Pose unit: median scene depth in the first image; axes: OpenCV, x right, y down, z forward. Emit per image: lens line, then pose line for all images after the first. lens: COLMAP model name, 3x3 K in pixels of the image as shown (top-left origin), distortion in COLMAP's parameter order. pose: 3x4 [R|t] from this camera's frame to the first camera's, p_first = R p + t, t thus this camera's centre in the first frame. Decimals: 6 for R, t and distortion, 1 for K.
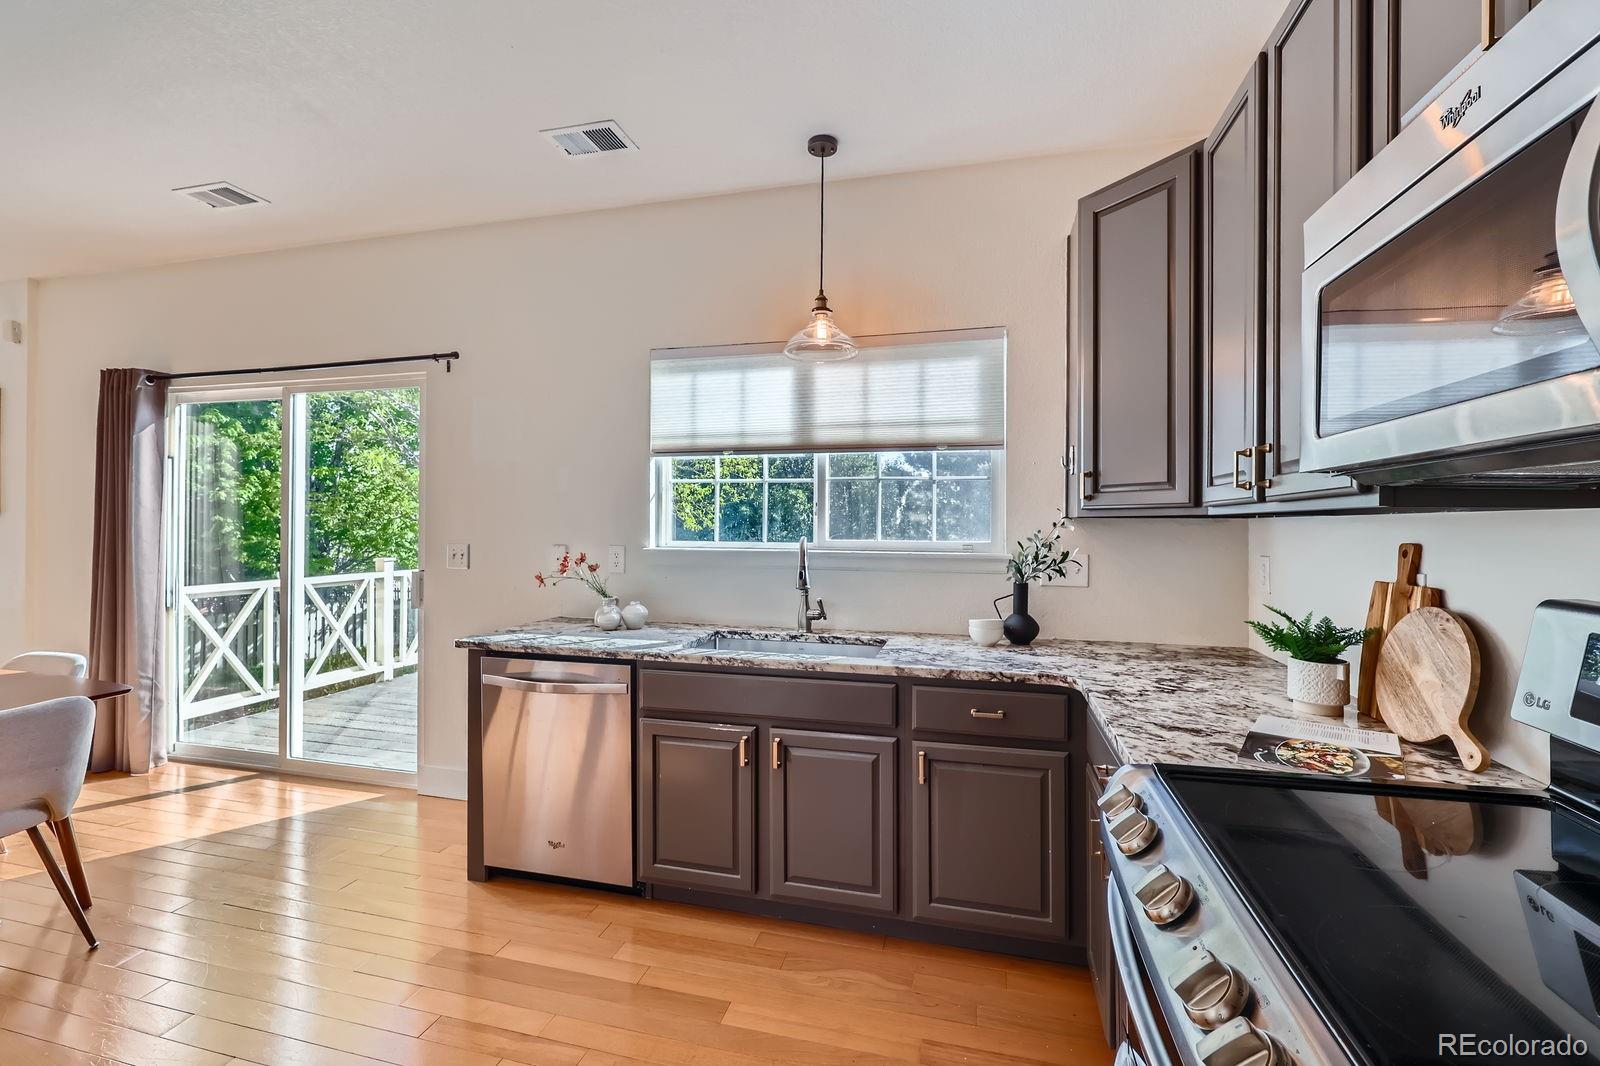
lens RADIAL K [[681.4, 0, 803.6], [0, 681.4, 519.8], [0, 0, 1]] dist [-0.000702, -0.000021]
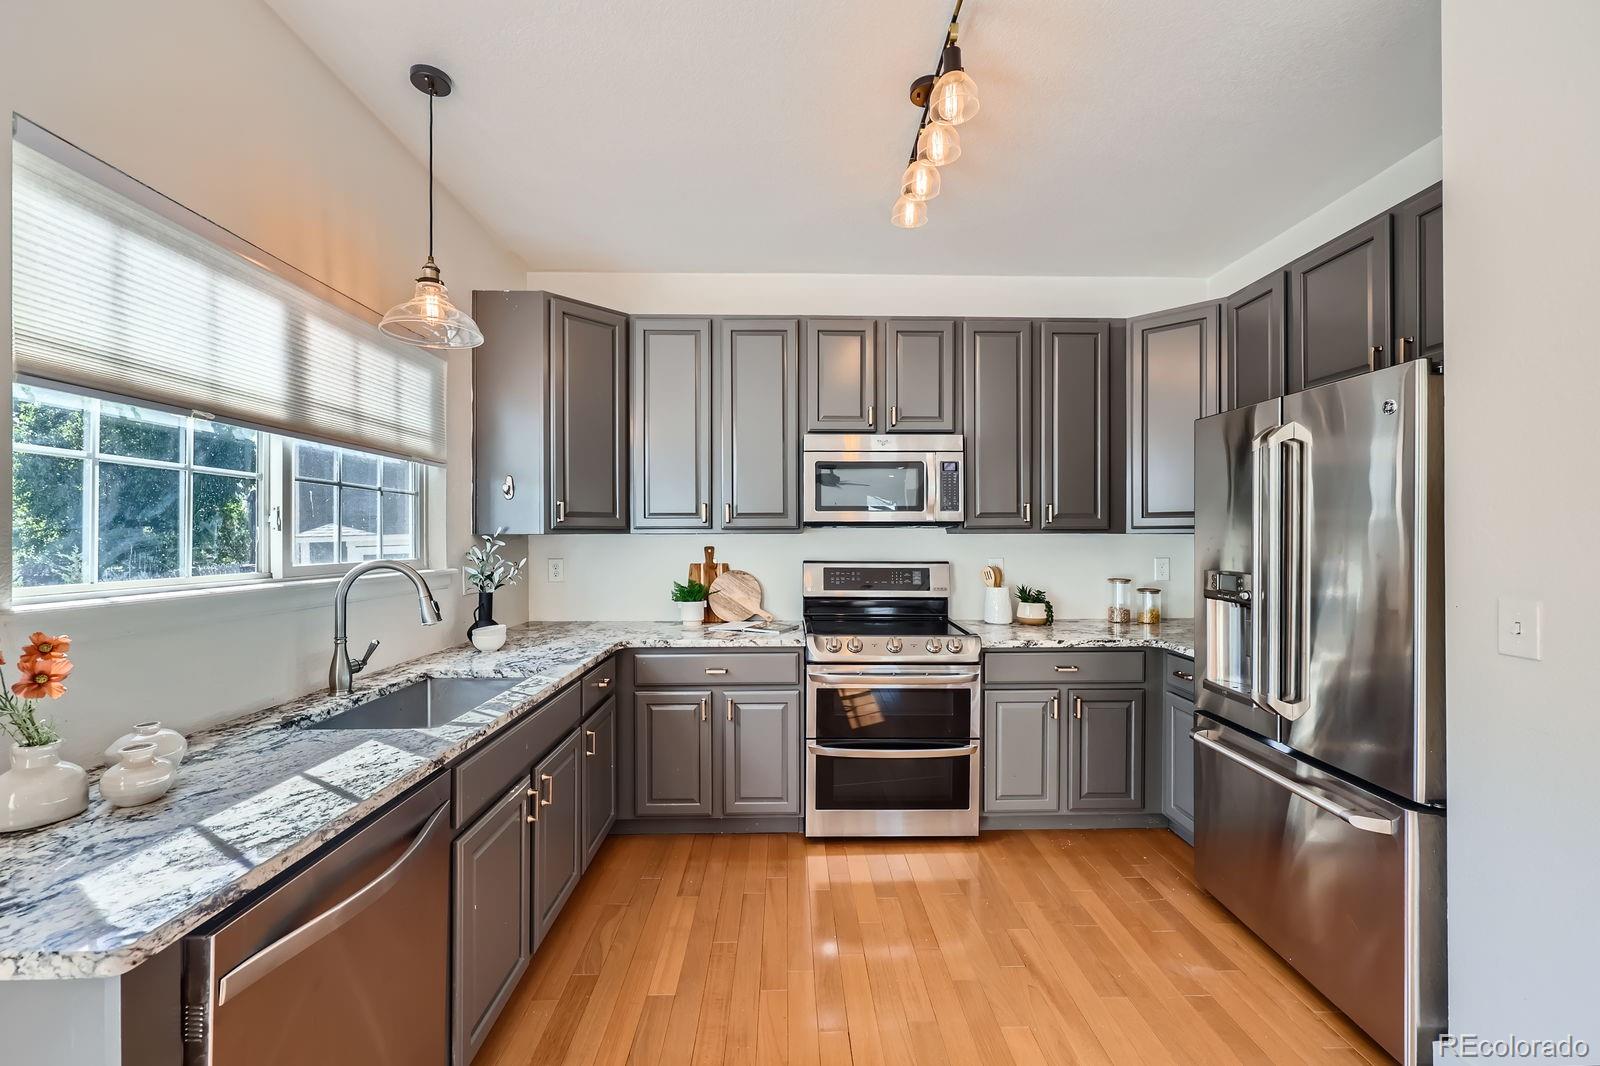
lens RADIAL K [[665.8, 0, 804.3], [0, 665.8, 537.9], [0, 0, 1]] dist [0.000442, 0.000197]
pose [[-0.281413, -0.006252, 0.959566, -0.808295], [-0.004149, 0.999977, 0.005298, -0.004983], [-0.959578, -0.002490, -0.281433, 0.736424]]
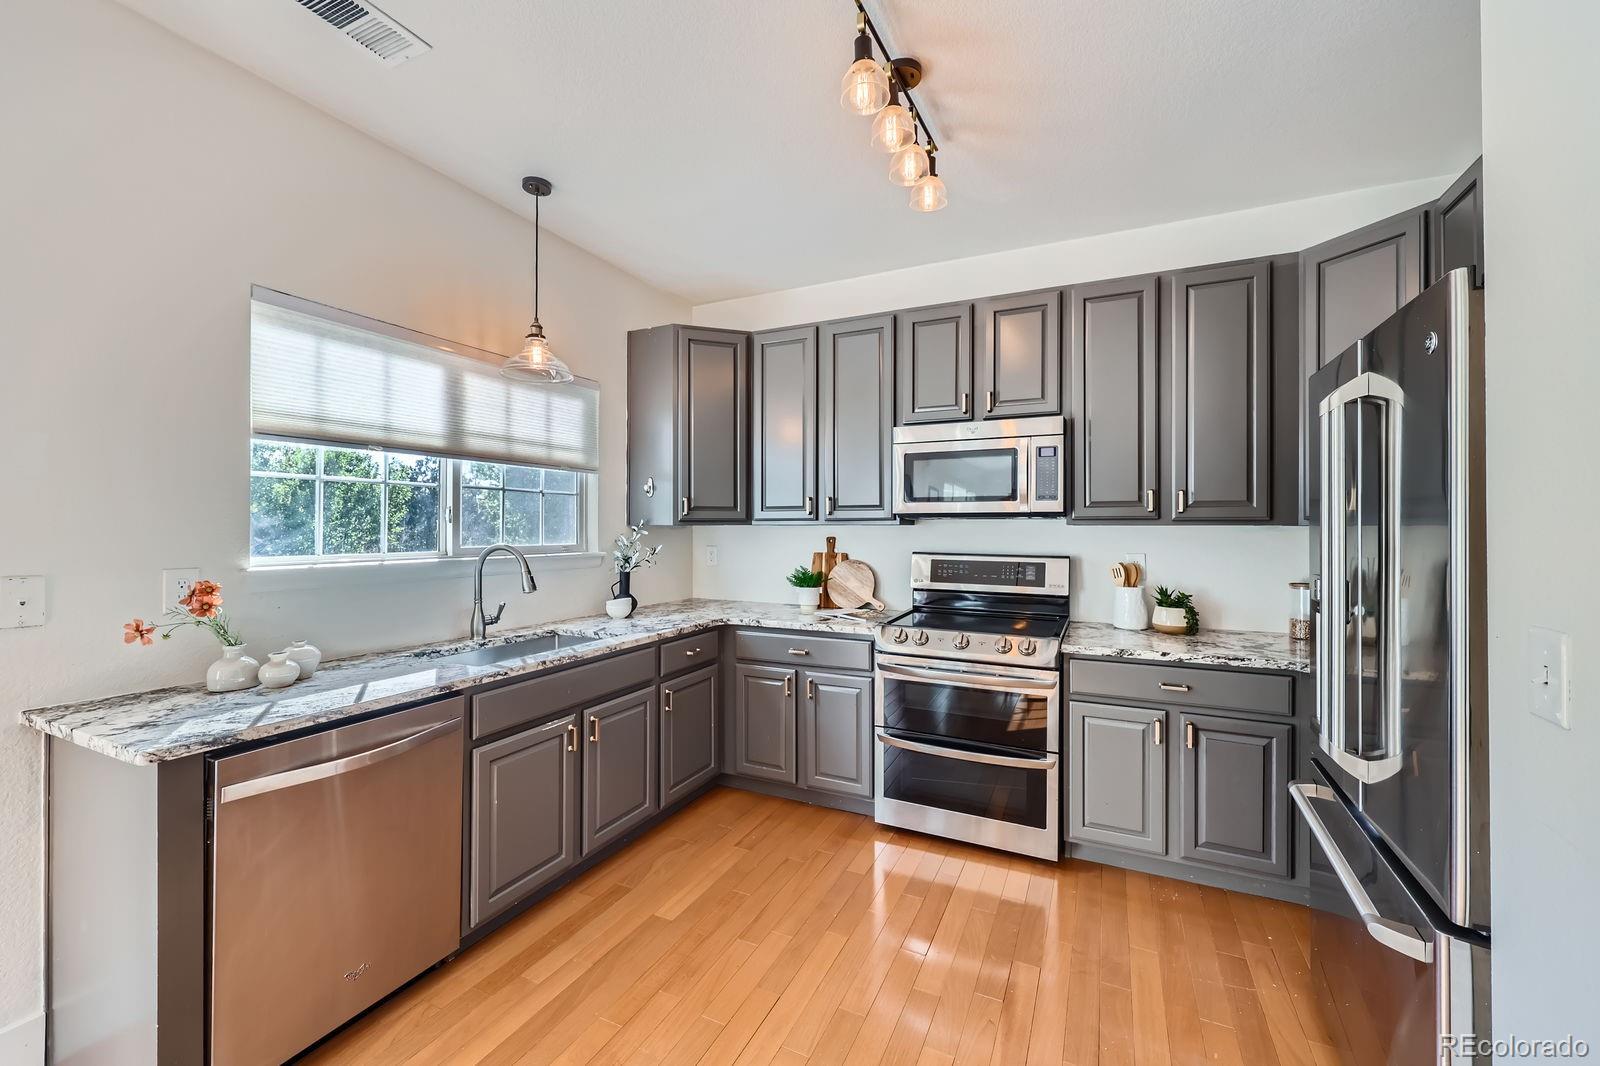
lens RADIAL K [[649.7, 0, 799.1], [0, 649.7, 526.2], [0, 0, 1]] dist [-0.000024, 0.000090]
pose [[0.189541, -0.002627, 0.981869, -0.853753], [-0.004845, 0.999982, 0.003611, -0.007810], [-0.981861, -0.005441, 0.189525, 0.357655]]
